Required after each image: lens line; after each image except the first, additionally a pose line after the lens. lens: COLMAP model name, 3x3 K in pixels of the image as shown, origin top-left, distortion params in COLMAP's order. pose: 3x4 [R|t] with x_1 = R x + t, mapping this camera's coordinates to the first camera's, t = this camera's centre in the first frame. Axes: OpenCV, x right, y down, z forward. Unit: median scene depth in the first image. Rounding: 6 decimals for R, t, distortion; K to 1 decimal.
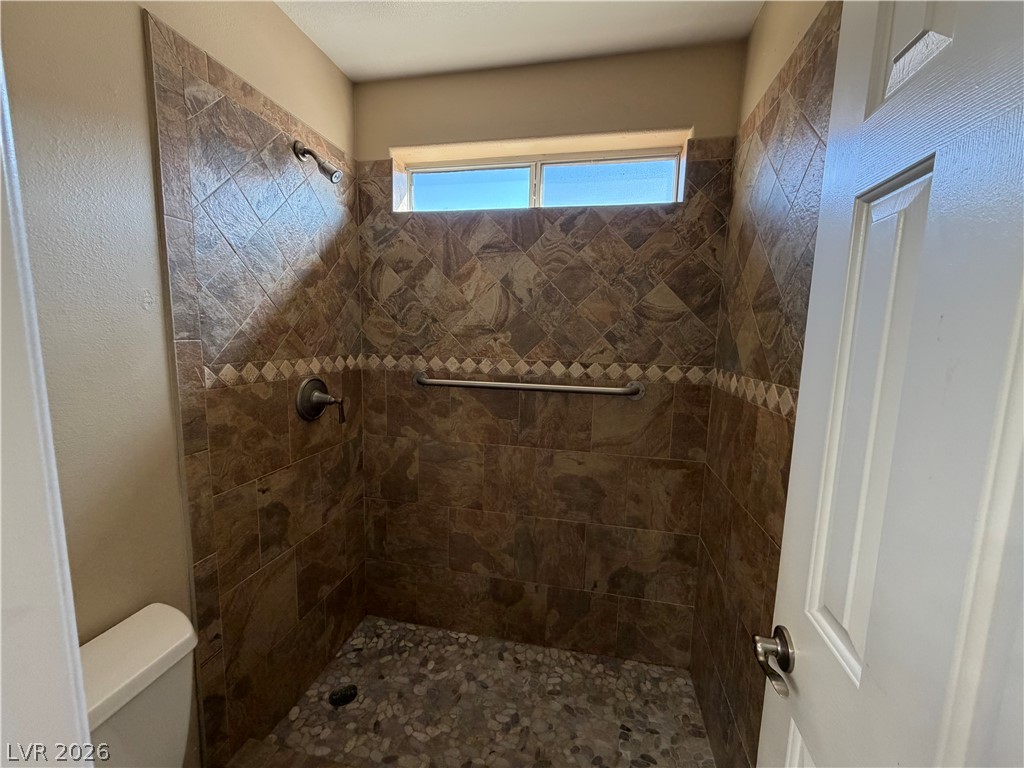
lens RADIAL K [[409.4, 0, 511.1], [0, 409.4, 381.6], [0, 0, 1]] dist [0.002397, 0.000254]
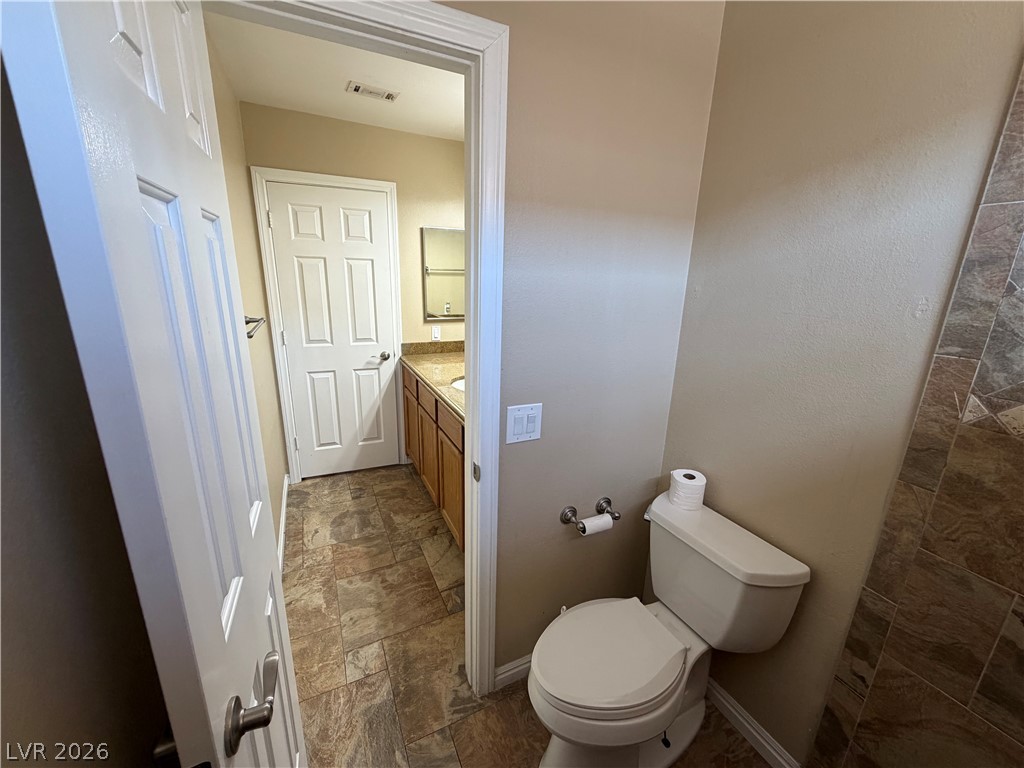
lens RADIAL K [[409.4, 0, 509.9], [0, 409.4, 385.8], [0, 0, 1]] dist [0.002397, 0.000254]
pose [[-0.782606, 0.120464, -0.610751, 0.212430], [-0.124397, 0.931047, 0.343040, -0.112913], [0.609962, 0.344441, -0.713658, 0.551491]]
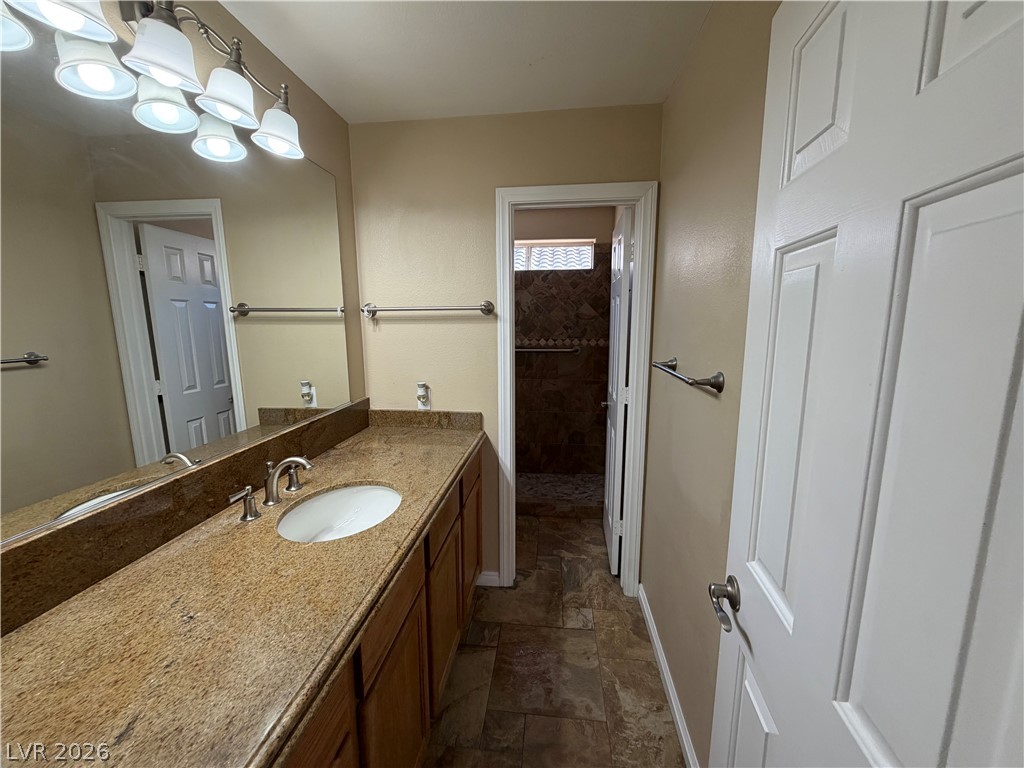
lens RADIAL K [[409.4, 0, 511.9], [0, 409.4, 383.7], [0, 0, 1]] dist [0.002397, 0.000254]
pose [[0.993033, -0.043548, 0.109498, -0.314026], [0.040843, 0.998805, 0.026831, 0.131826], [-0.110536, -0.022172, 0.993625, -1.233525]]
